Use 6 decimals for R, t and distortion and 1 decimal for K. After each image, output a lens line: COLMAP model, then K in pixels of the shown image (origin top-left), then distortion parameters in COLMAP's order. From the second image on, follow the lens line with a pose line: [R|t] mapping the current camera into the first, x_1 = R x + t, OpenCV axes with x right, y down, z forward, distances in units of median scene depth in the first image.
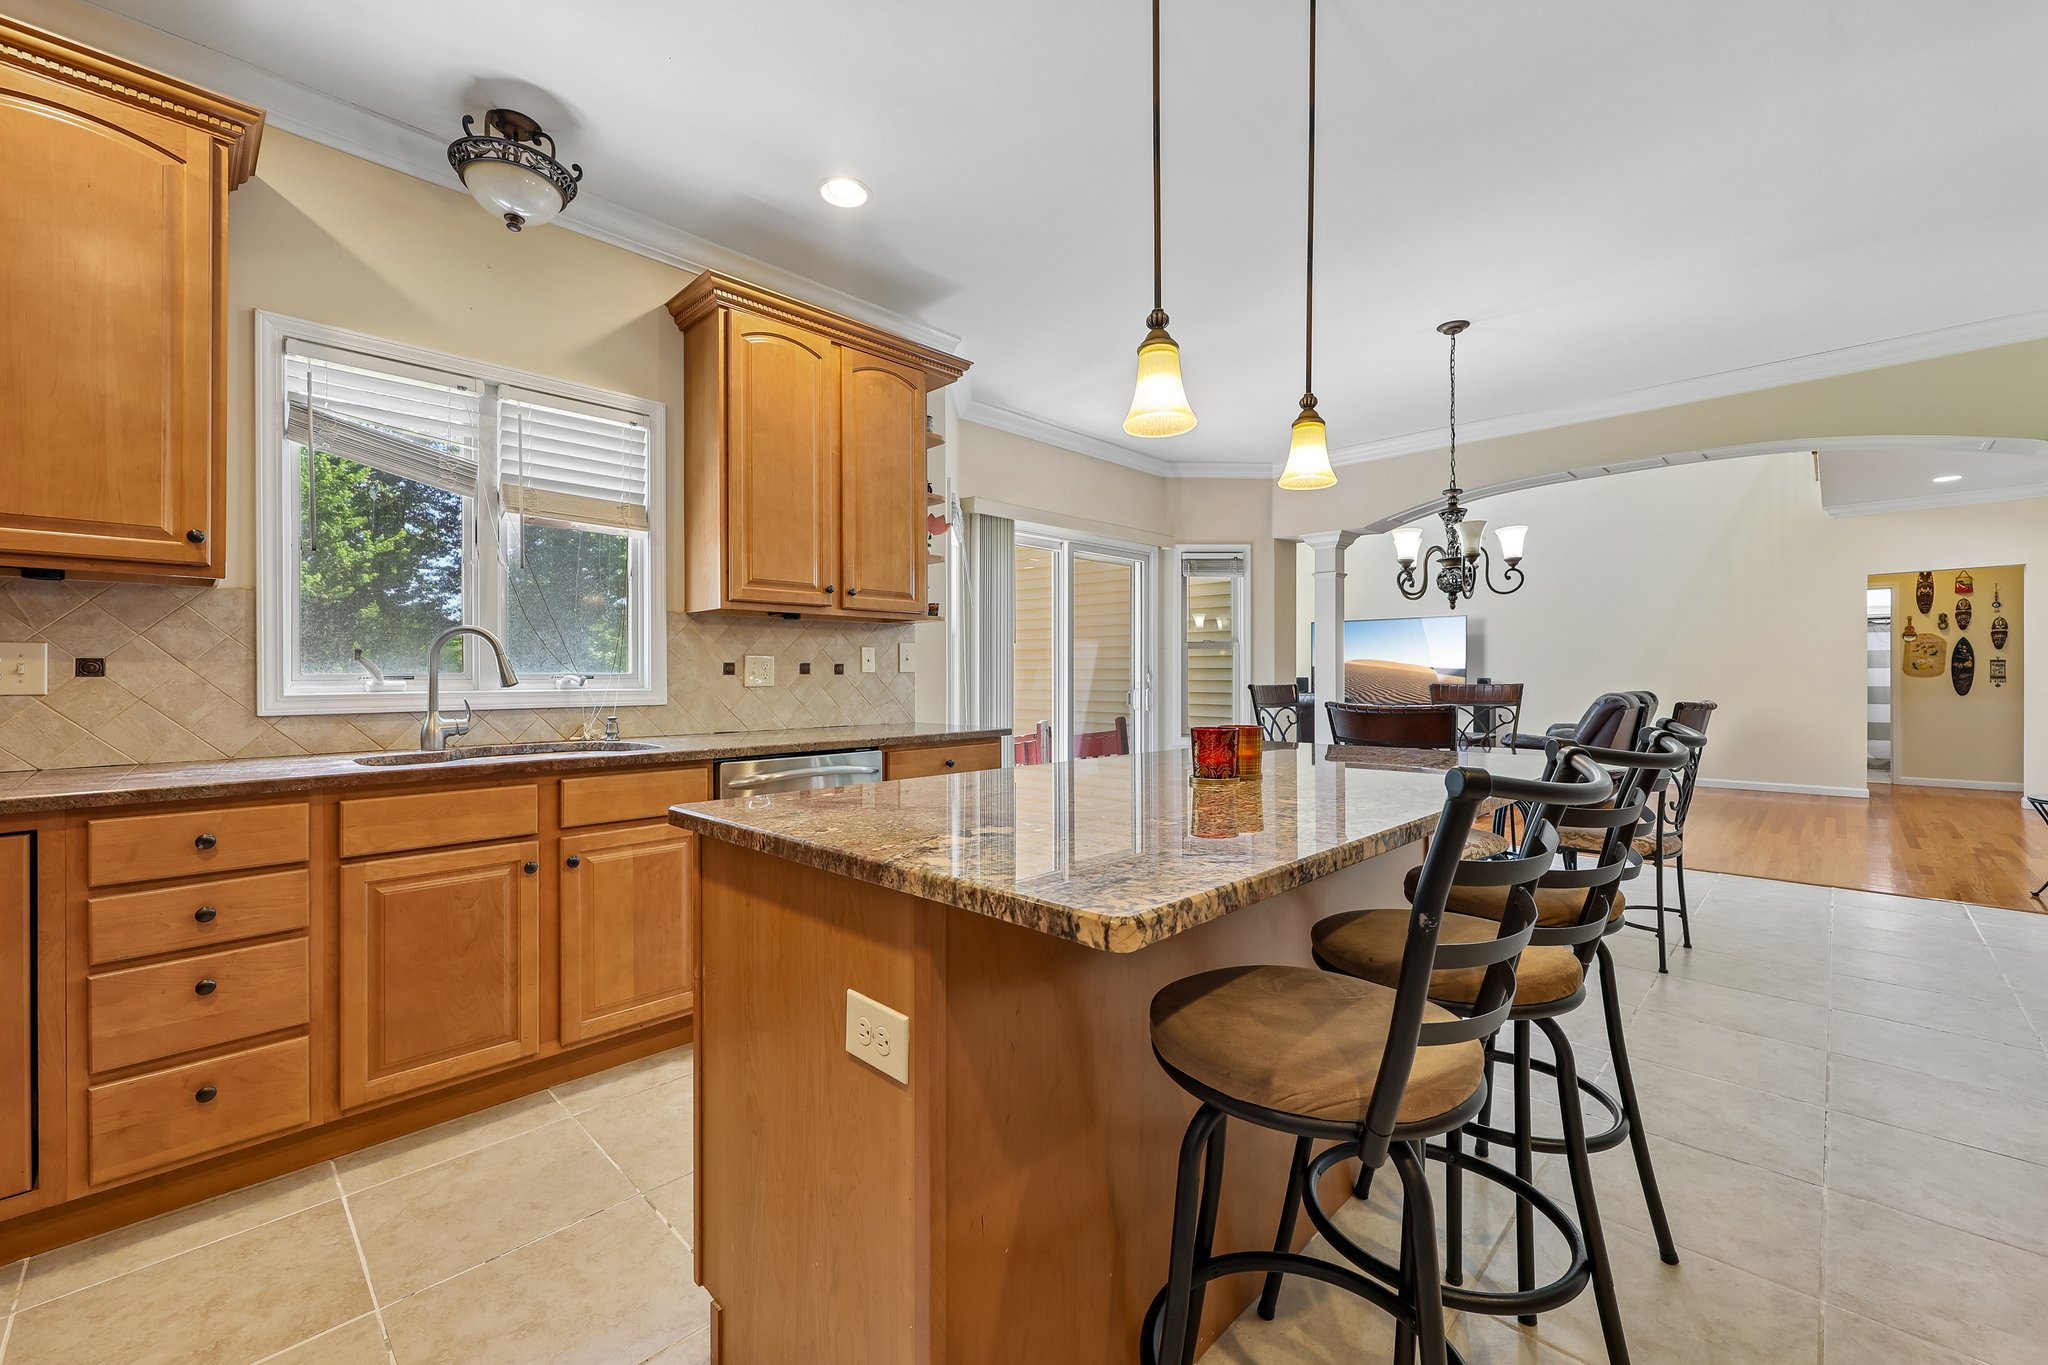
lens RADIAL K [[830.7, 0, 1013.5], [0, 830.7, 671.6], [0, 0, 1]] dist [-0.000423, 0.001031]
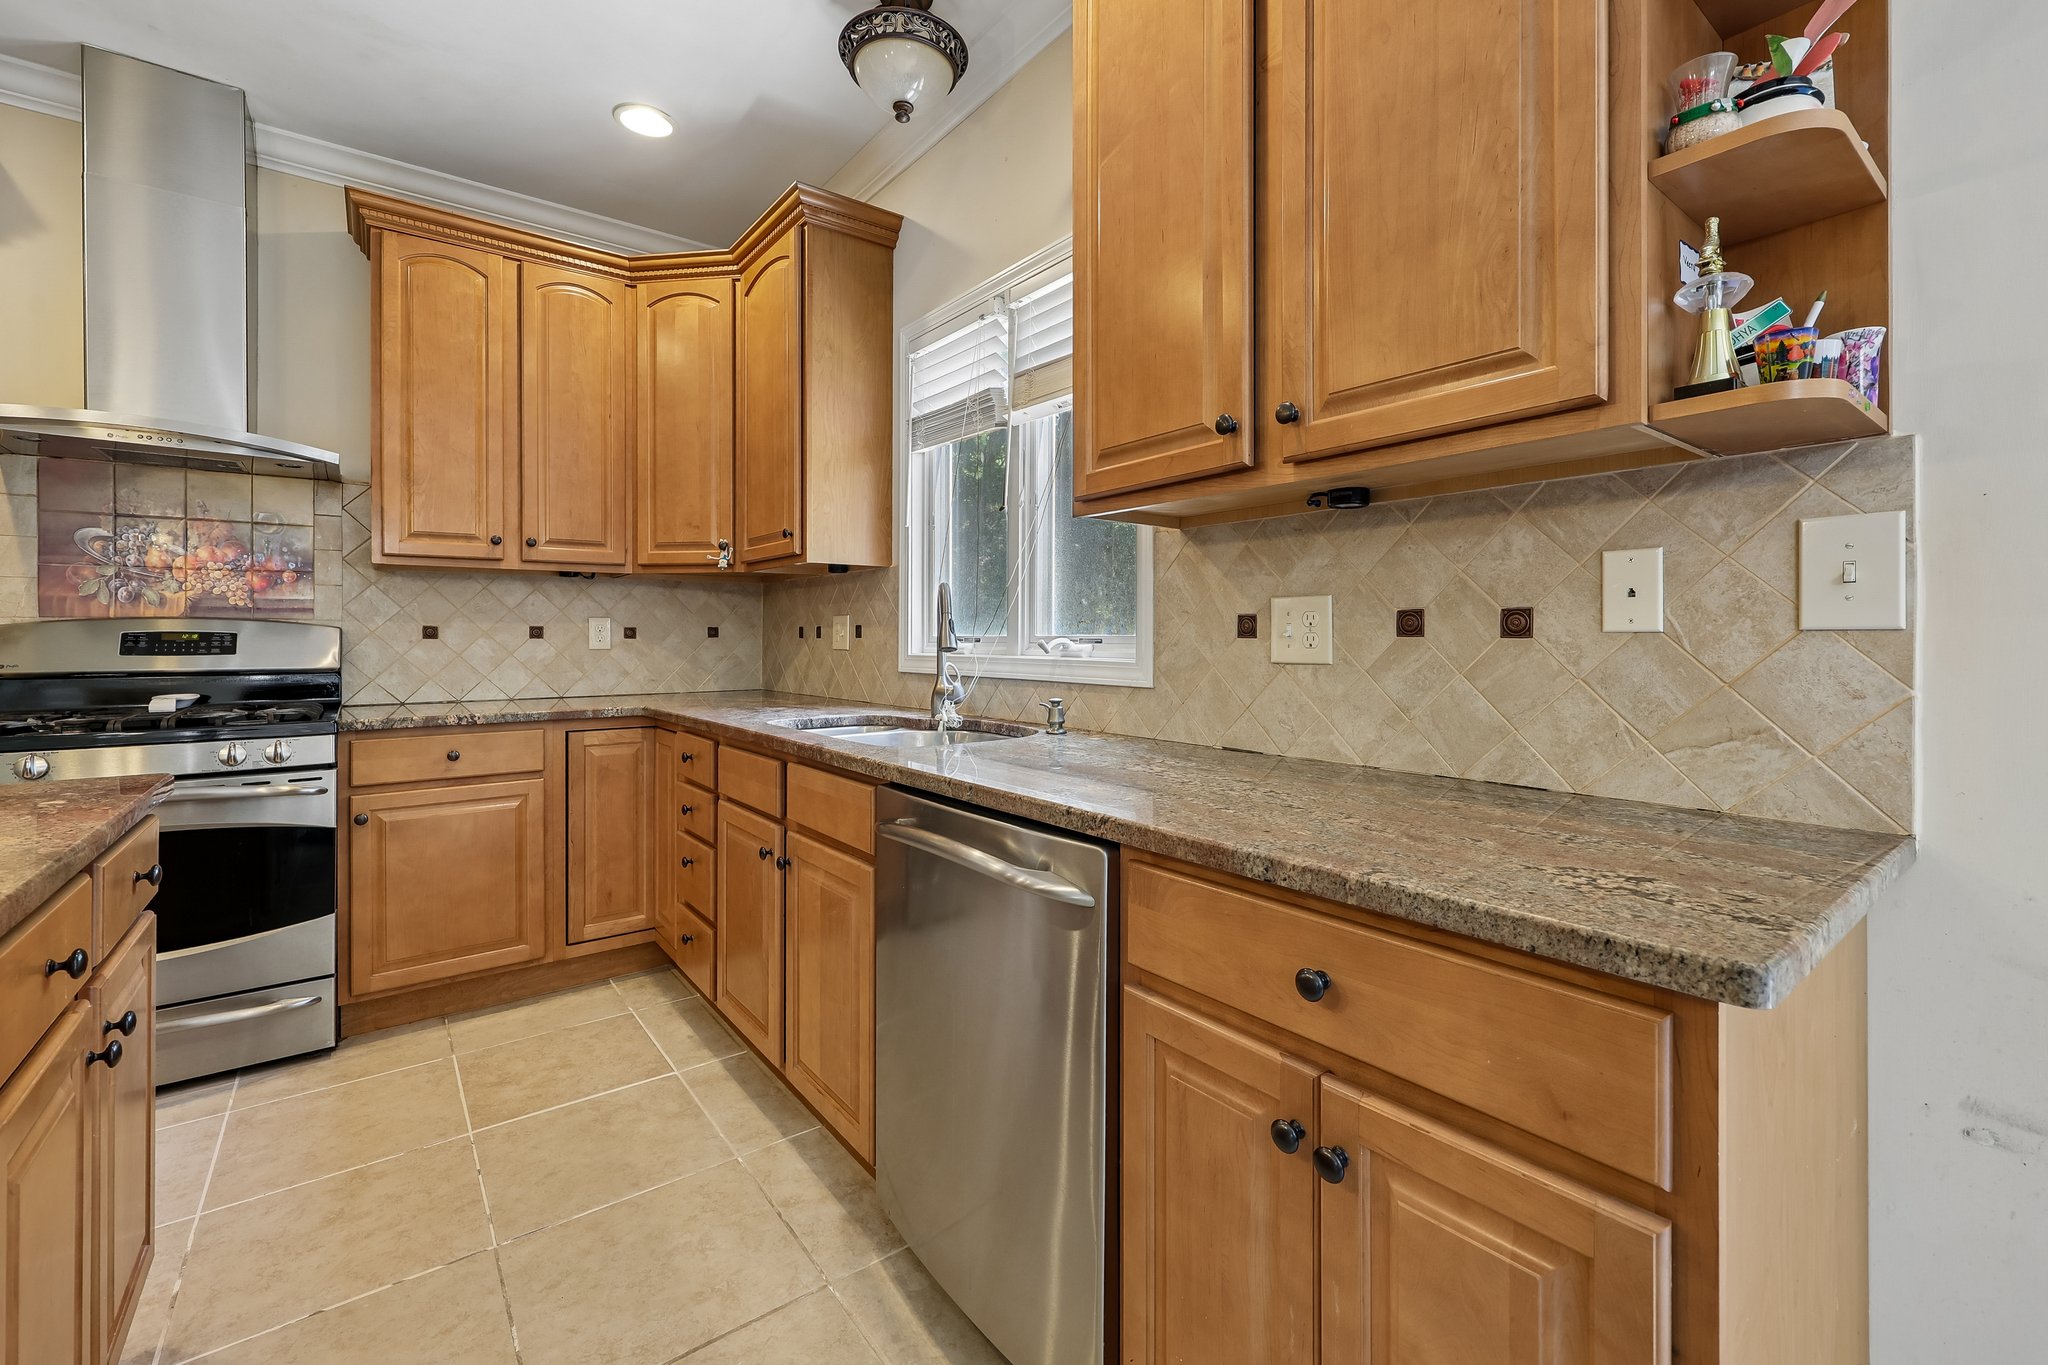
lens RADIAL K [[855.5, 0, 1008.2], [0, 855.5, 632.5], [0, 0, 1]] dist [0.001016, 0.002446]
pose [[-0.141395, -0.002444, -0.989950, 0.281482], [0.004018, 0.999987, -0.003043, 0.002322], [0.989945, -0.004408, -0.141384, 1.326802]]
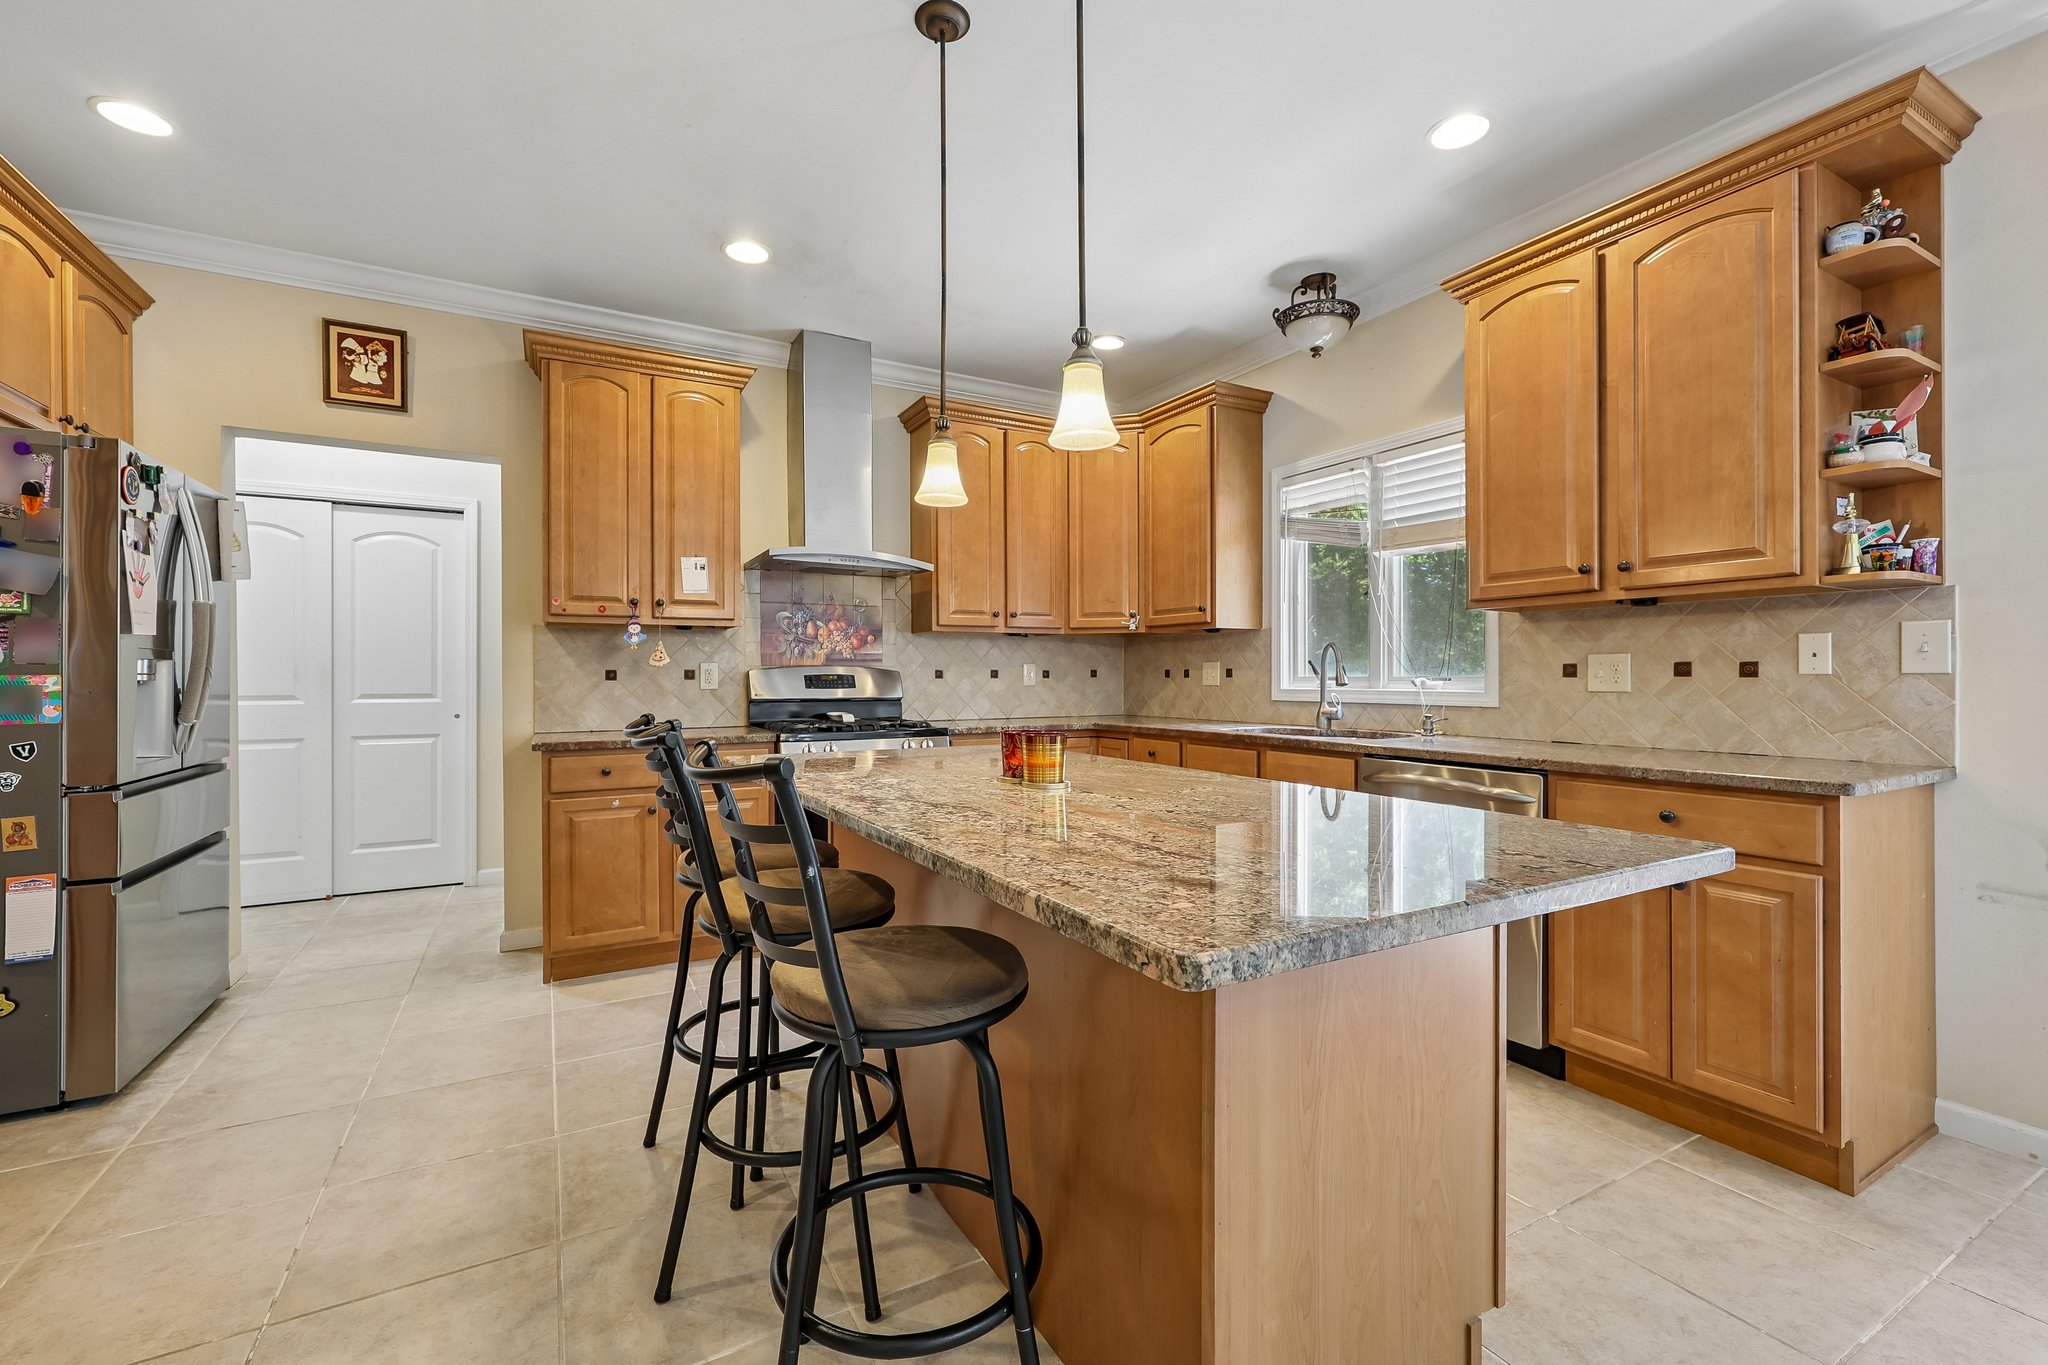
lens RADIAL K [[855.5, 0, 1021.7], [0, 855.5, 671.3], [0, 0, 1]] dist [0.001016, 0.002446]
pose [[-0.272316, -0.002506, -0.962205, 0.982650], [0.005635, 0.999975, -0.004199, -0.002871], [0.962191, -0.006566, -0.272295, 0.982670]]
